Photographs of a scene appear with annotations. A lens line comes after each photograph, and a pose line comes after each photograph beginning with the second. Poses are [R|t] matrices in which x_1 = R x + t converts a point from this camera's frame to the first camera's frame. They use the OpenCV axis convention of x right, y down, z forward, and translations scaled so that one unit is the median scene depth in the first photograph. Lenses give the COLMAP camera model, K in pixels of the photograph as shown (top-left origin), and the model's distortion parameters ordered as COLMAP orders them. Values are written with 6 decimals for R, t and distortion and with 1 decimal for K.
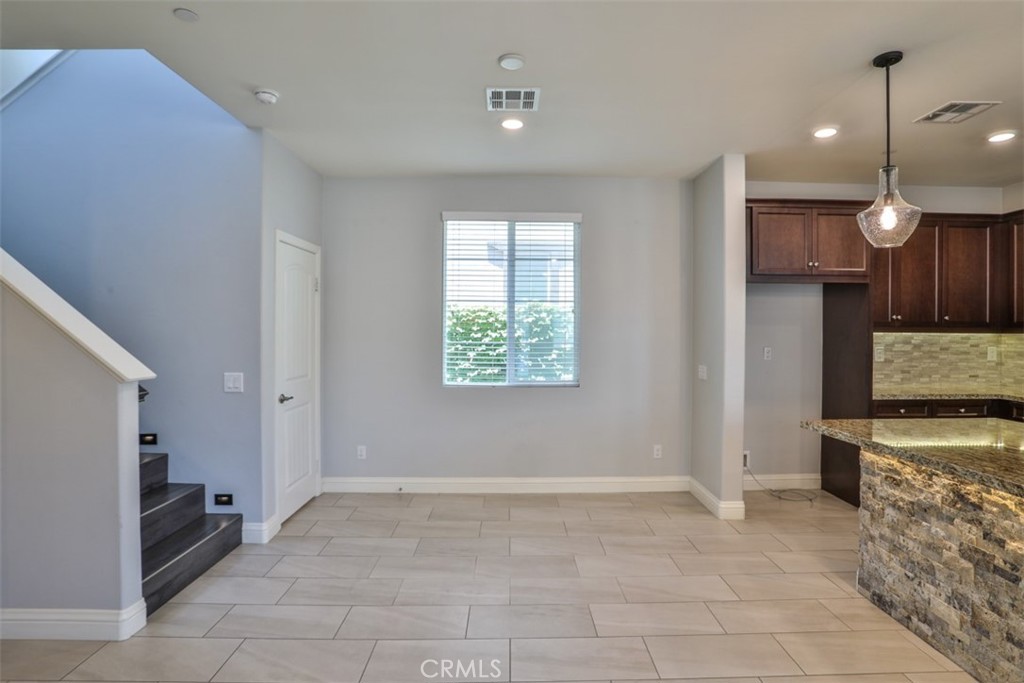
lens RADIAL K [[527.4, 0, 517.1], [0, 527.4, 332.6], [0, 0, 1]] dist [-0.076724, 0.035290]
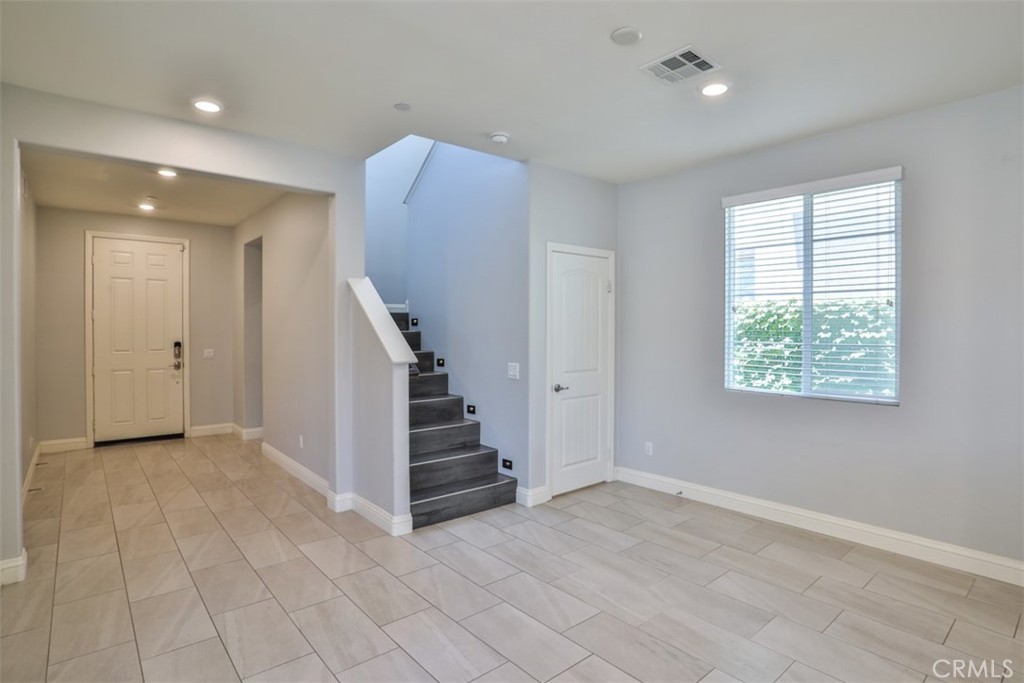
lens RADIAL K [[527.4, 0, 520.4], [0, 527.4, 335.8], [0, 0, 1]] dist [-0.076724, 0.035290]
pose [[0.643308, 0.007741, -0.765568, 0.395167], [-0.002371, 0.999964, 0.008119, 0.001748], [0.765604, -0.003408, 0.643303, 0.186982]]
